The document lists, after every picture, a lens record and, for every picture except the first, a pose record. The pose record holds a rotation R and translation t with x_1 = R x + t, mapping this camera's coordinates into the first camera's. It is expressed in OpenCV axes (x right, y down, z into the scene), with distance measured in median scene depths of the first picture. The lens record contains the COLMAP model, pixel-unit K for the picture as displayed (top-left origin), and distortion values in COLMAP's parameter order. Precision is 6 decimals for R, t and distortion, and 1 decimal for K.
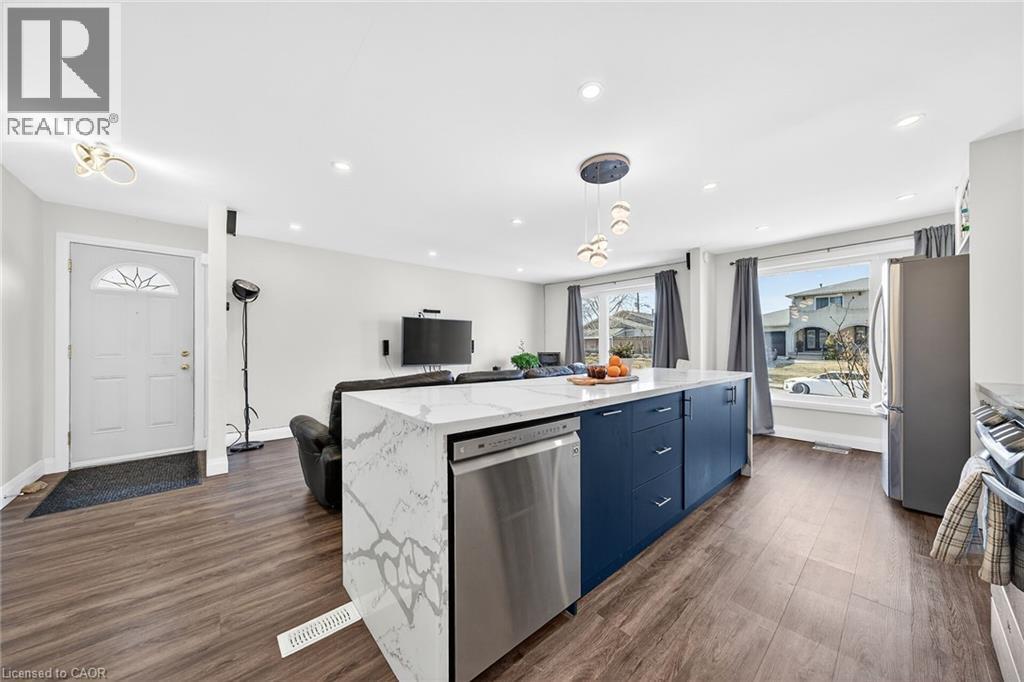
lens RADIAL K [[356.6, 0, 509.7], [0, 356.6, 349.4], [0, 0, 1]] dist [-0.008344, 0.000548]
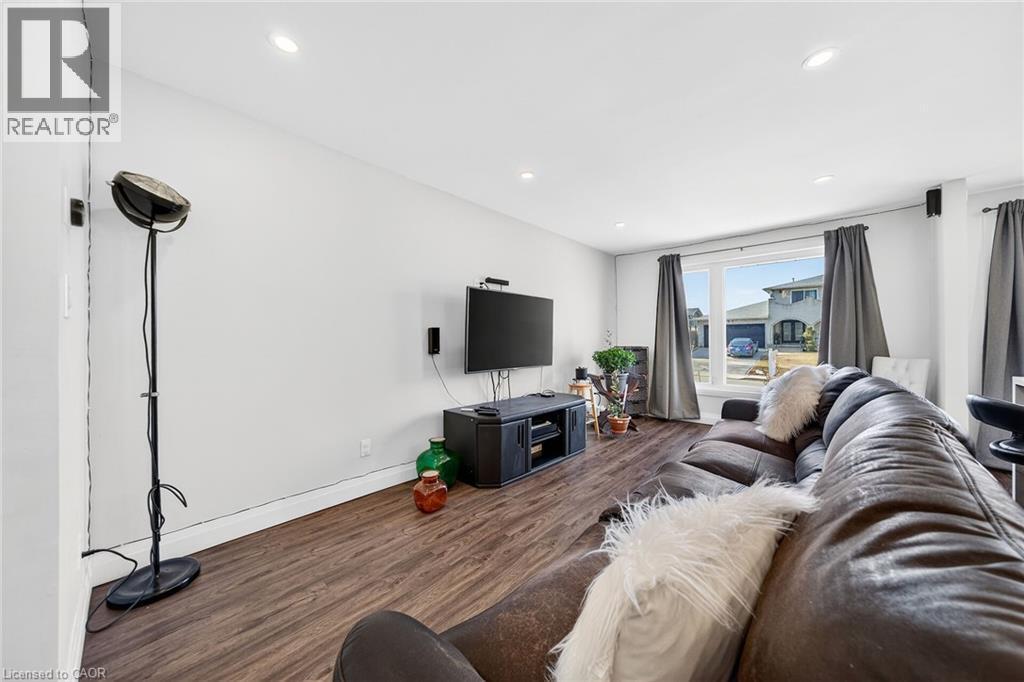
lens RADIAL K [[356.6, 0, 512.7], [0, 356.6, 340.4], [0, 0, 1]] dist [-0.008344, 0.000548]
pose [[0.994119, -0.003070, 0.108245, -0.256058], [0.003748, 0.999975, -0.006055, -0.001228], [-0.108224, 0.006425, 0.994106, 0.375523]]
